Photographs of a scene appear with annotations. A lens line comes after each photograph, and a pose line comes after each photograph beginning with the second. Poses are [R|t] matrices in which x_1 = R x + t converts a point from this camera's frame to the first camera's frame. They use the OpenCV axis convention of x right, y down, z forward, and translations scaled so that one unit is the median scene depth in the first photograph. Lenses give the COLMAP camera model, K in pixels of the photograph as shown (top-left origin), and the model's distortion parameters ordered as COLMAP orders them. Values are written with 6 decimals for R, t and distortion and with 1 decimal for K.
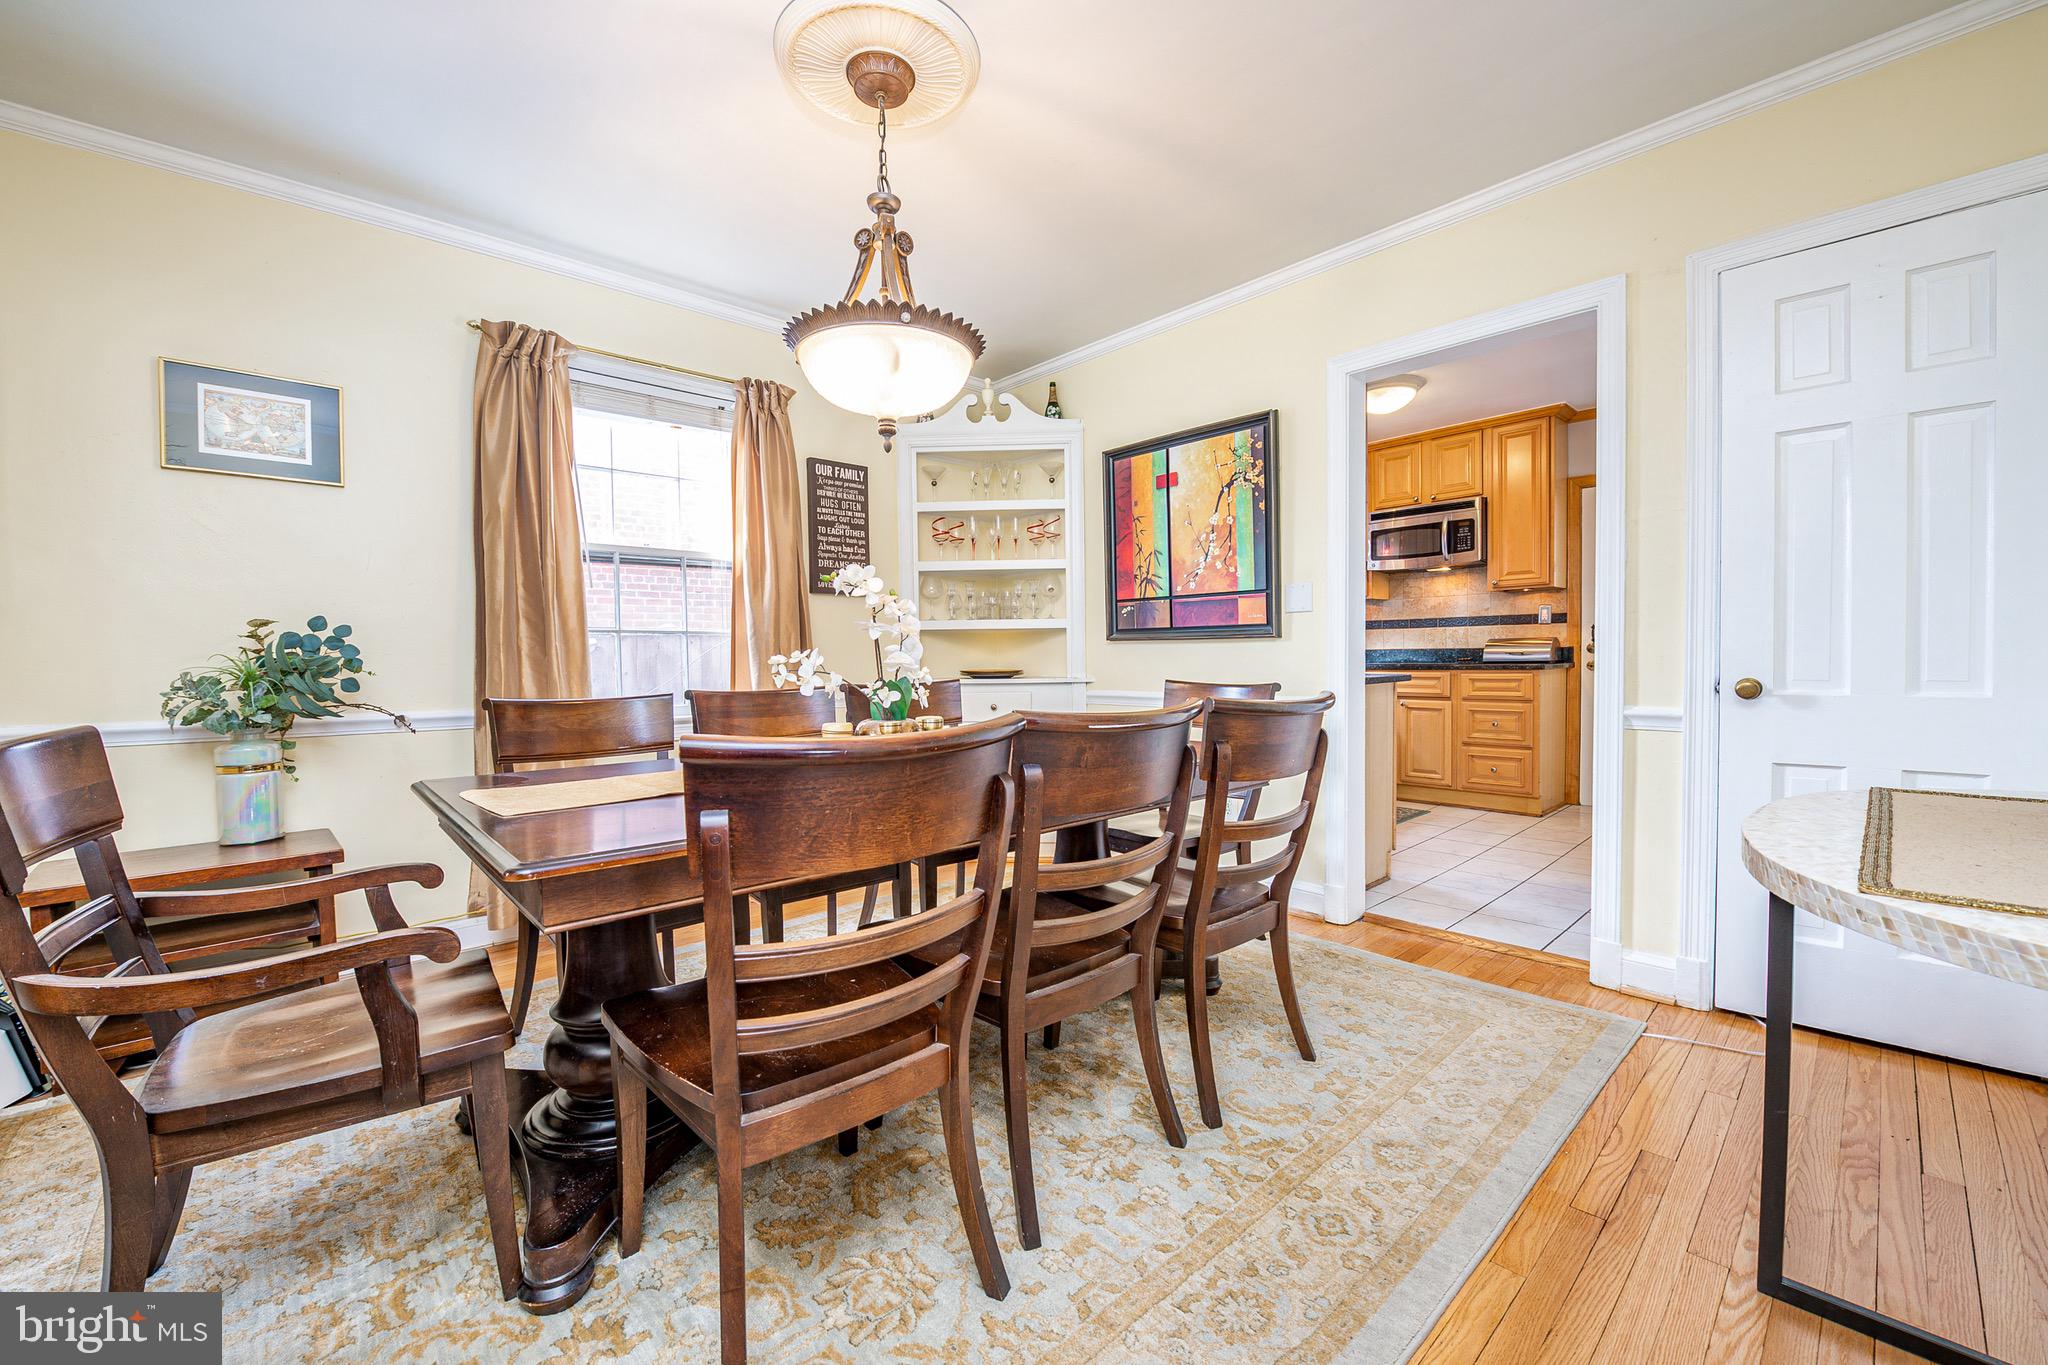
lens RADIAL K [[825.4, 0, 1025.6], [0, 825.4, 678.1], [0, 0, 1]] dist [-0.007641, -0.000938]
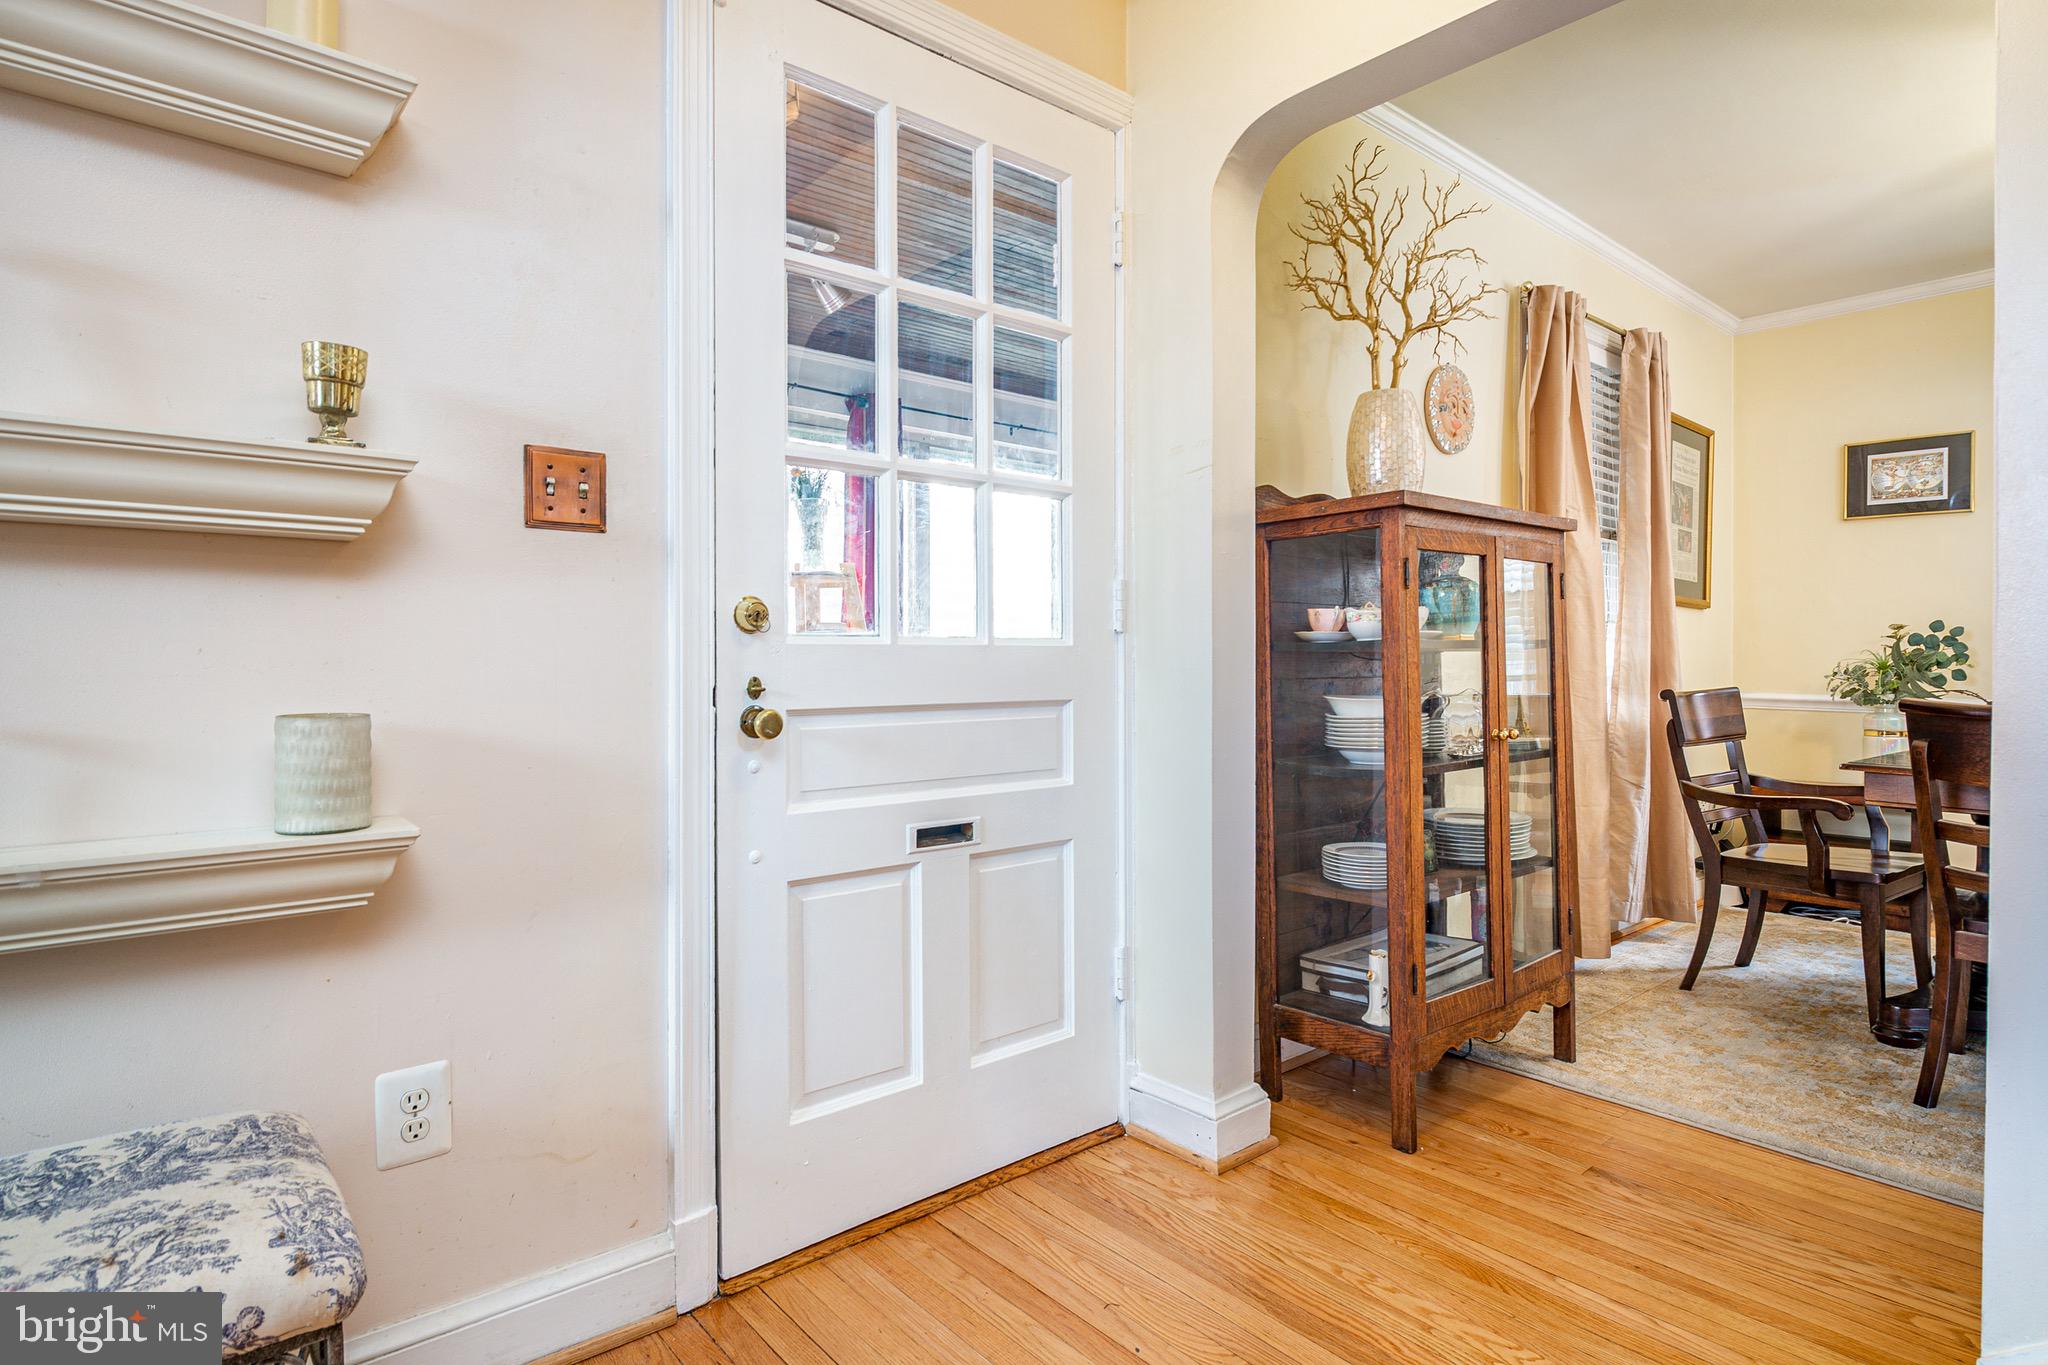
lens RADIAL K [[1107.5, 0, 963.0], [0, 1107.5, 645.1], [0, 0, 1]] dist [-0.005478, -0.000662]
pose [[-0.064207, 0.000972, -0.997936, 0.898951], [-0.029264, 0.999568, 0.002856, 0.002711], [0.997507, 0.029387, -0.064151, -0.384758]]
